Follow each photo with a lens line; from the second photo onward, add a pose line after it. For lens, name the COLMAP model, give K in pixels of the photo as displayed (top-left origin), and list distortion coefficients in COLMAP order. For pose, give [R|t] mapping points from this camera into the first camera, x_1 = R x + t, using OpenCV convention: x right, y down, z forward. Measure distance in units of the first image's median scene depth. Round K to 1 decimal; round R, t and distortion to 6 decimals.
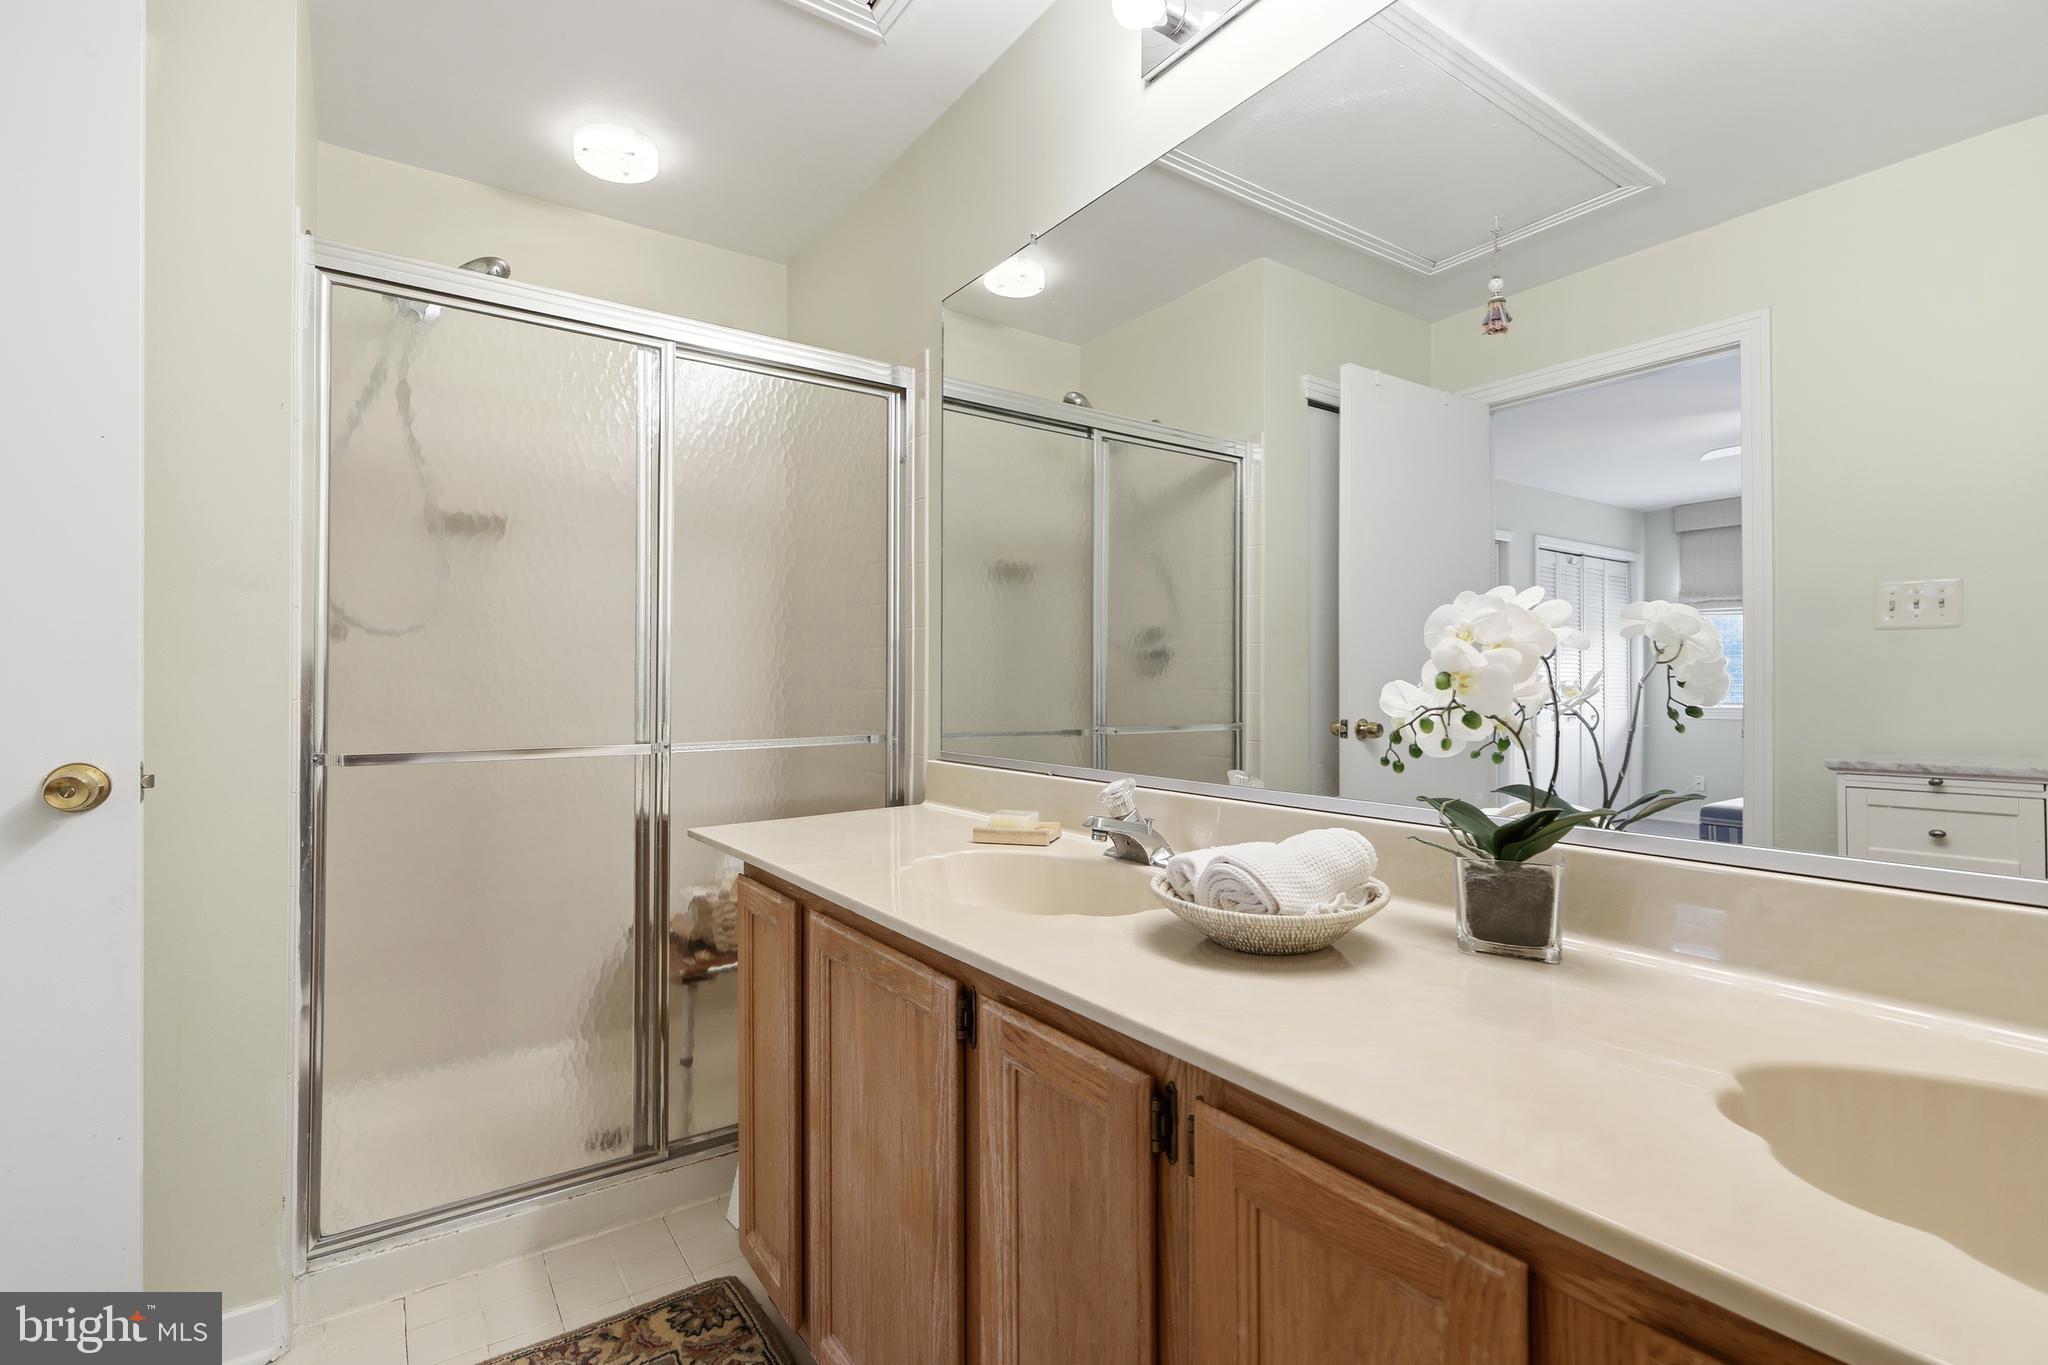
lens RADIAL K [[947.5, 0, 1024.0], [0, 947.5, 682.5], [0, 0, 1]] dist [0.000957, 0.000104]
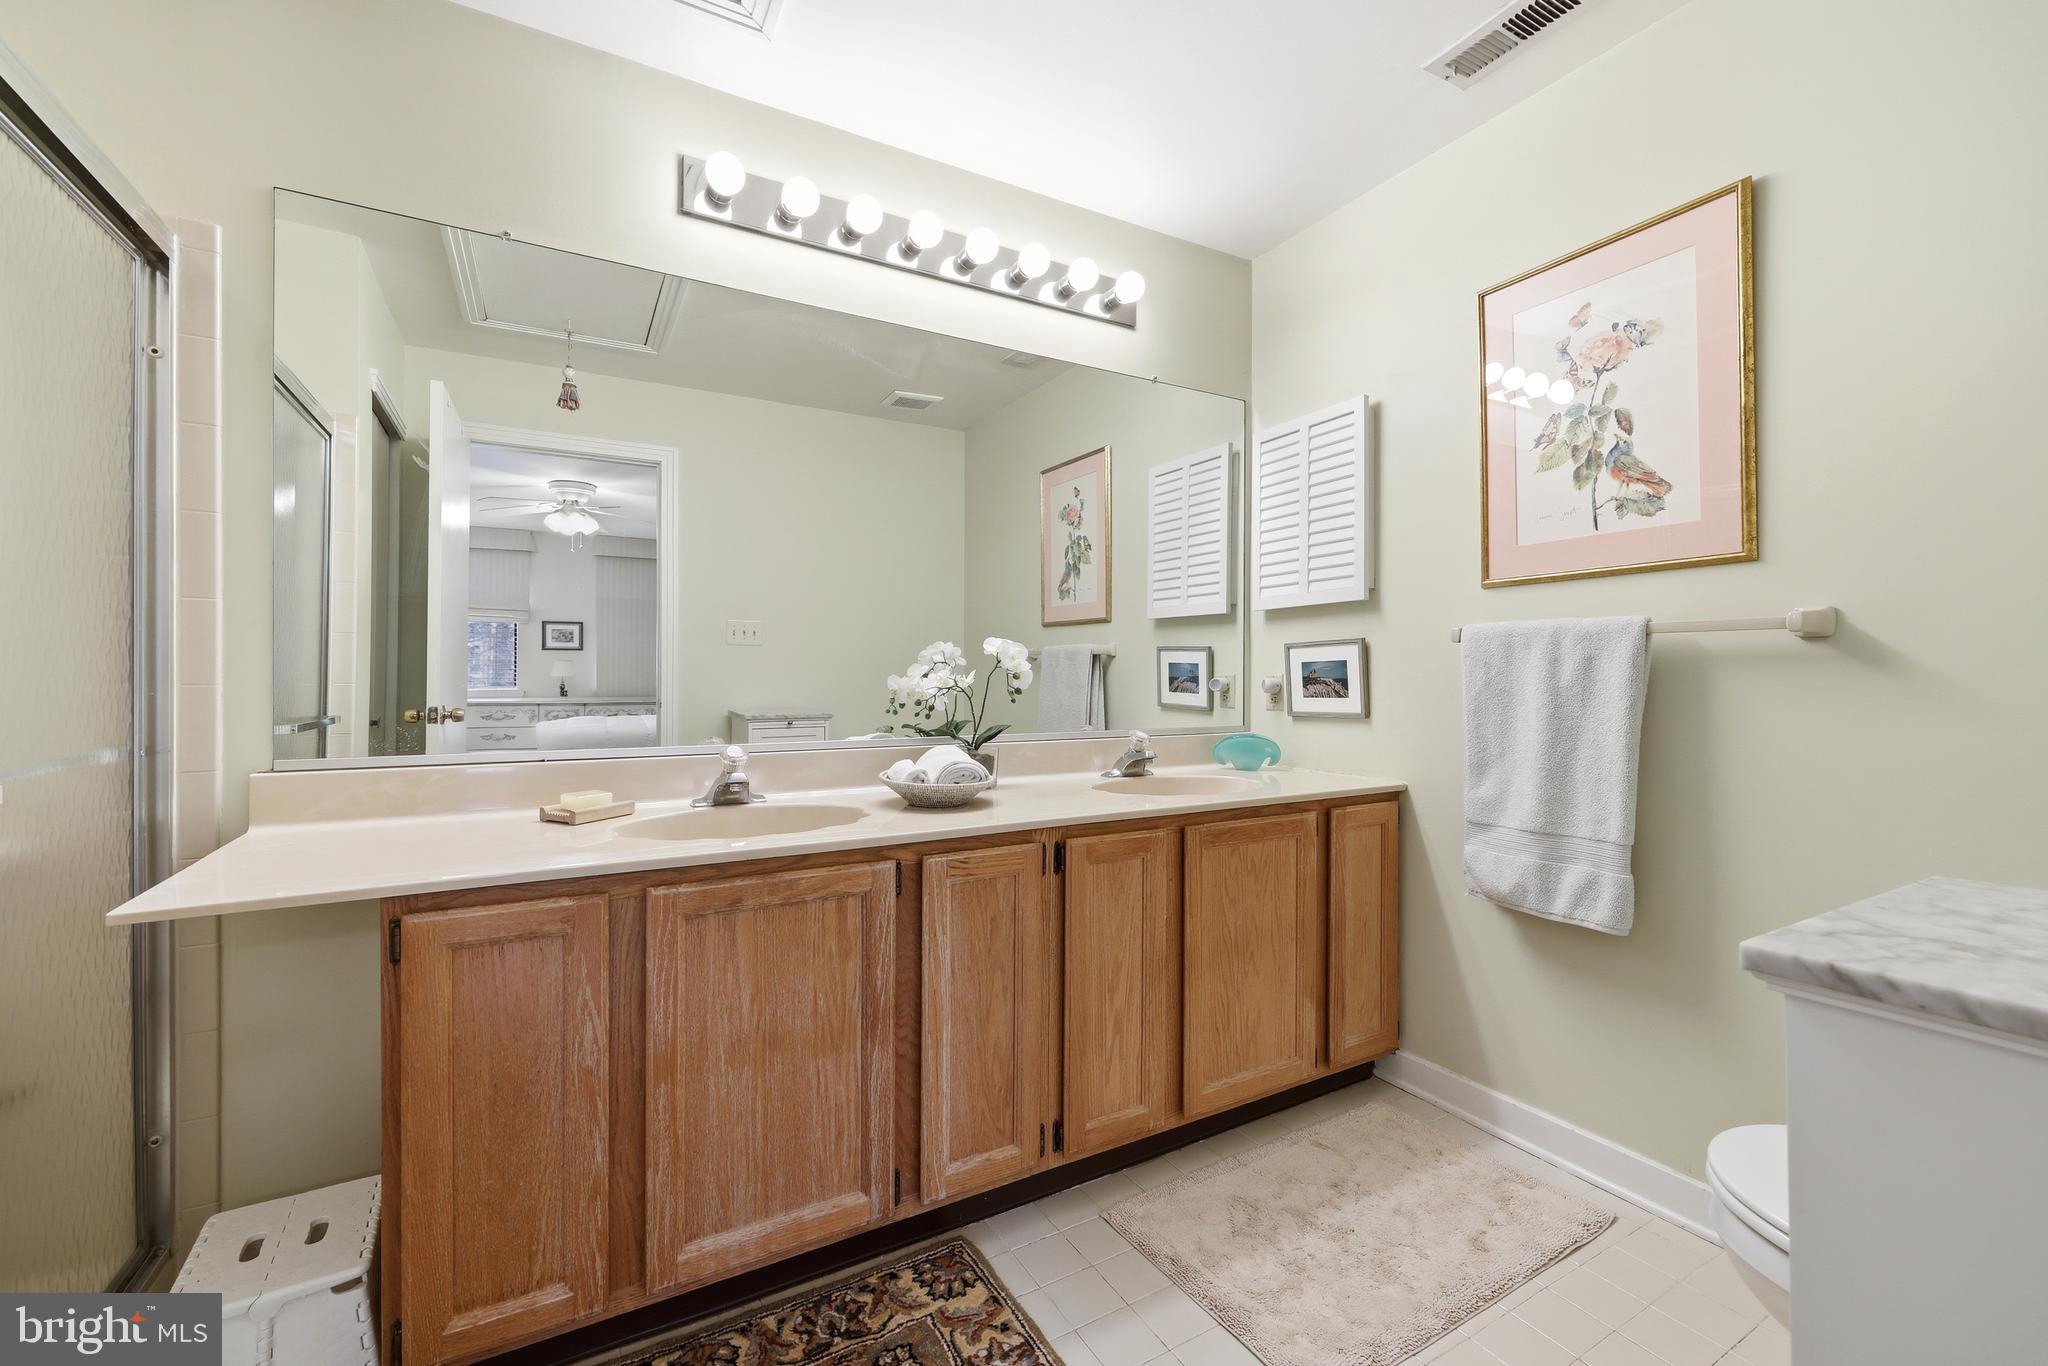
lens RADIAL K [[826.0, 0, 1016.3], [0, 826.0, 679.0], [0, 0, 1]] dist [-0.000168, -0.000234]
pose [[0.094637, -0.004167, 0.995503, -0.867226], [-0.006888, 0.999965, 0.004840, -0.002006], [-0.995488, -0.007315, 0.094605, 0.389882]]
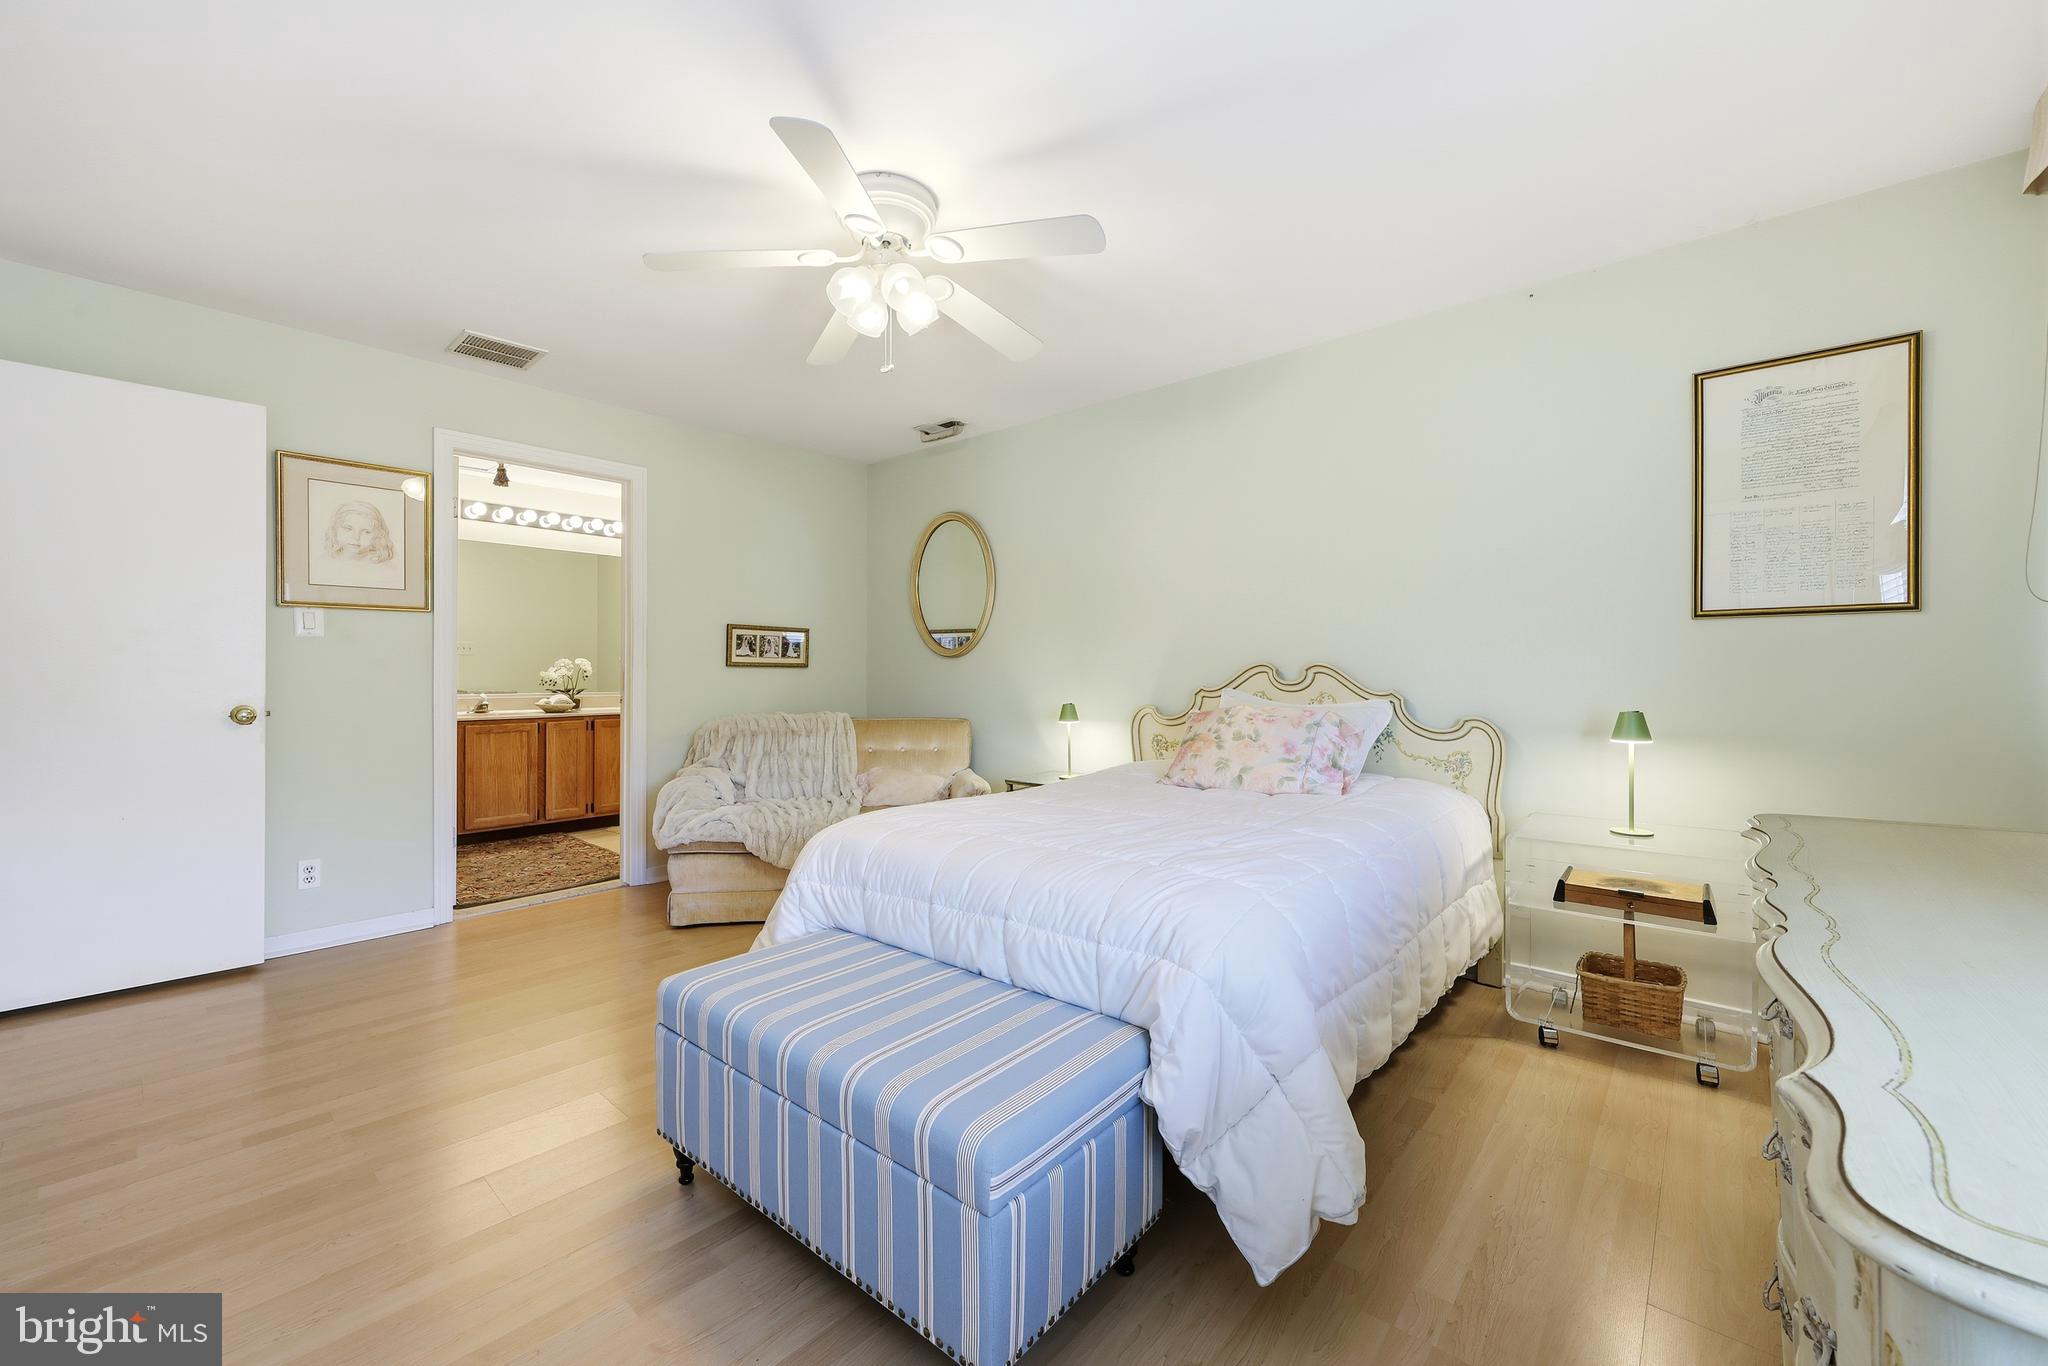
lens RADIAL K [[903.0, 0, 1019.3], [0, 903.0, 669.7], [0, 0, 1]] dist [0.000037, 0.000001]
pose [[-0.199853, -0.002780, 0.979822, -3.660610], [-0.009263, 0.999957, 0.000948, -0.028125], [-0.979782, -0.008886, -0.199870, -0.482426]]
